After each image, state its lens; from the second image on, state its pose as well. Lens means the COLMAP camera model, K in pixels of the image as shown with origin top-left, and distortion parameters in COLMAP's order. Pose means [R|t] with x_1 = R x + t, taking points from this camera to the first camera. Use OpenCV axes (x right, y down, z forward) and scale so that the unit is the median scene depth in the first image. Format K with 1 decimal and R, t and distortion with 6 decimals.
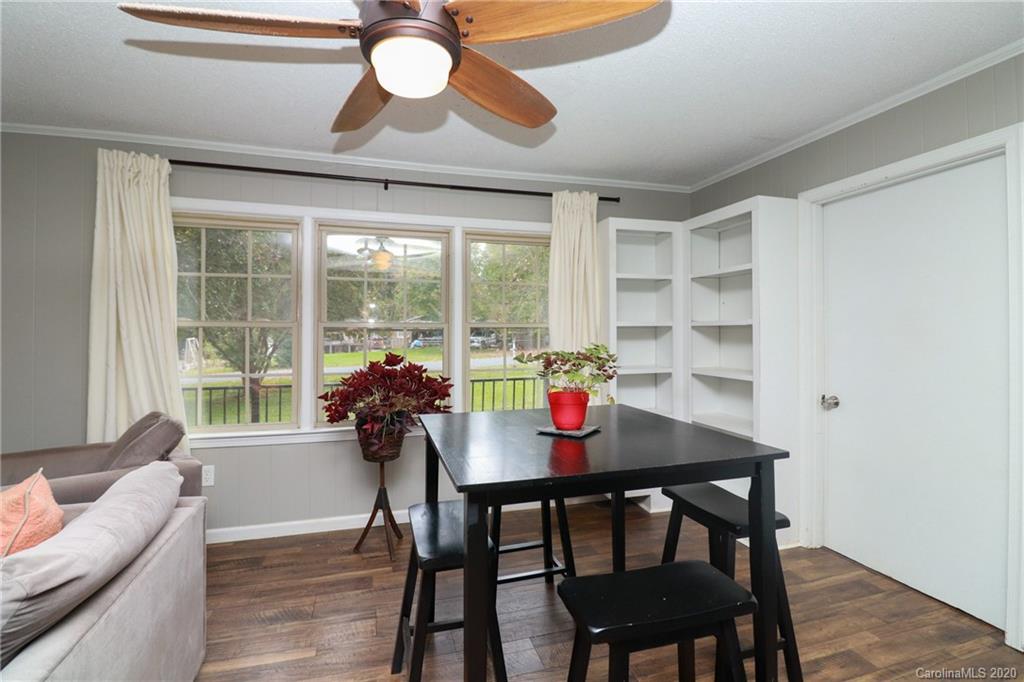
lens RADIAL K [[471.8, 0, 513.4], [0, 471.8, 337.3], [0, 0, 1]] dist [-0.011577, -0.006396]
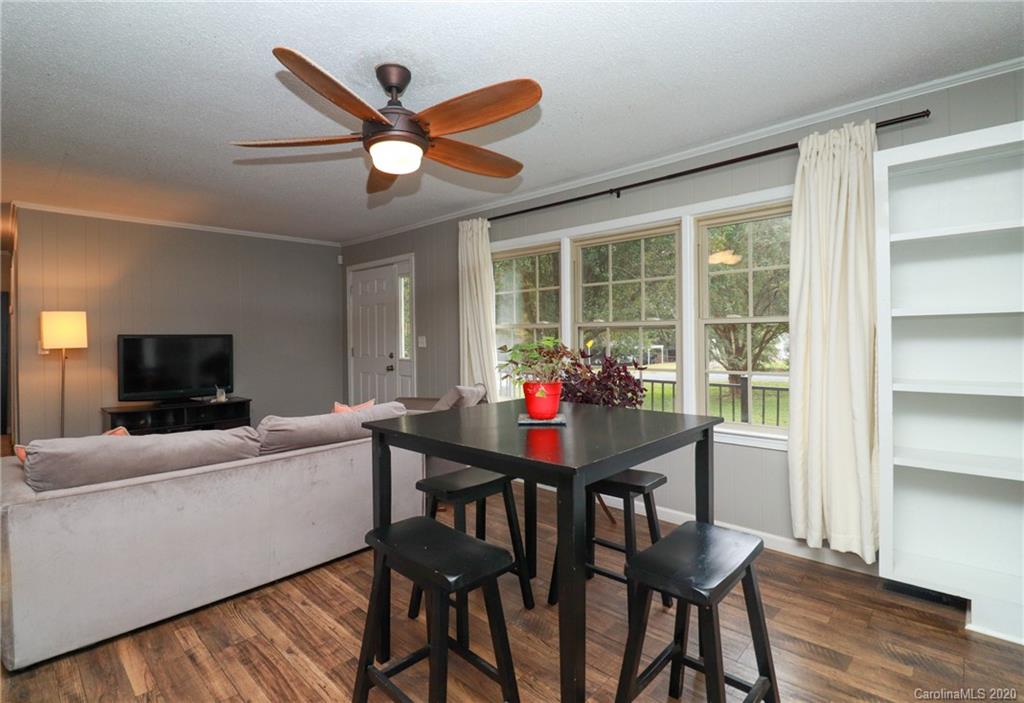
lens RADIAL K [[502.7, 0, 472.1], [0, 502.7, 330.1], [0, 0, 1]] dist [-0.005911, -0.003451]
pose [[0.450114, -0.010701, -0.892907, 0.676275], [0.002520, 0.999939, -0.010713, -0.001484], [0.892967, 0.002572, 0.450114, 0.218657]]
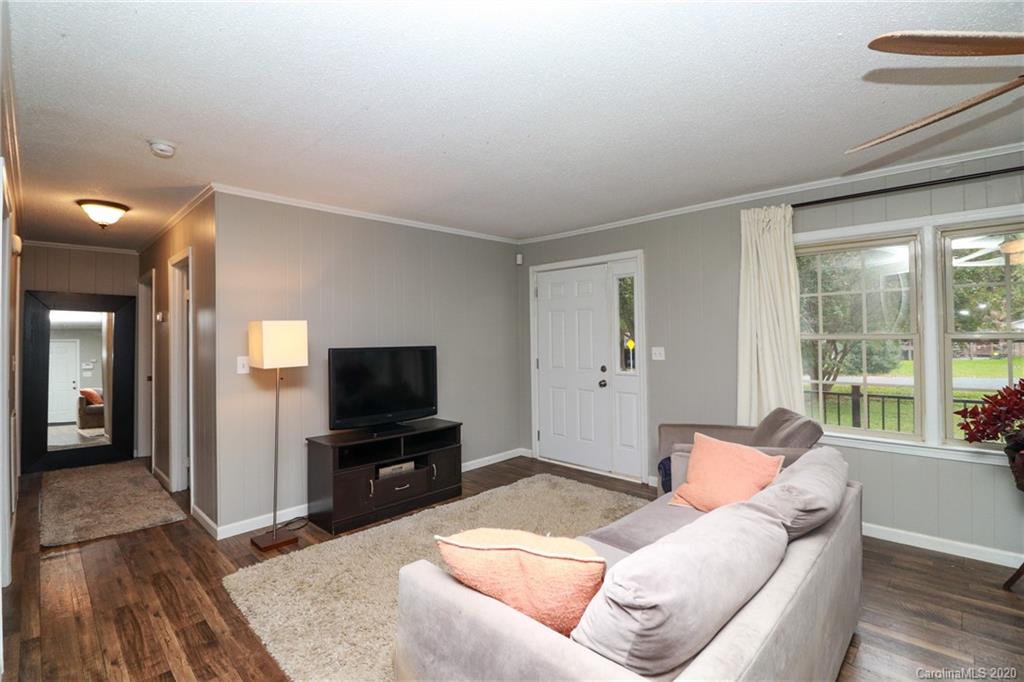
lens RADIAL K [[471.8, 0, 501.6], [0, 471.8, 330.5], [0, 0, 1]] dist [-0.011577, -0.006396]
pose [[0.470810, -0.018198, -0.882047, -0.008534], [0.001367, 0.999801, -0.019898, -0.023018], [0.882234, 0.008162, 0.470741, -0.256498]]
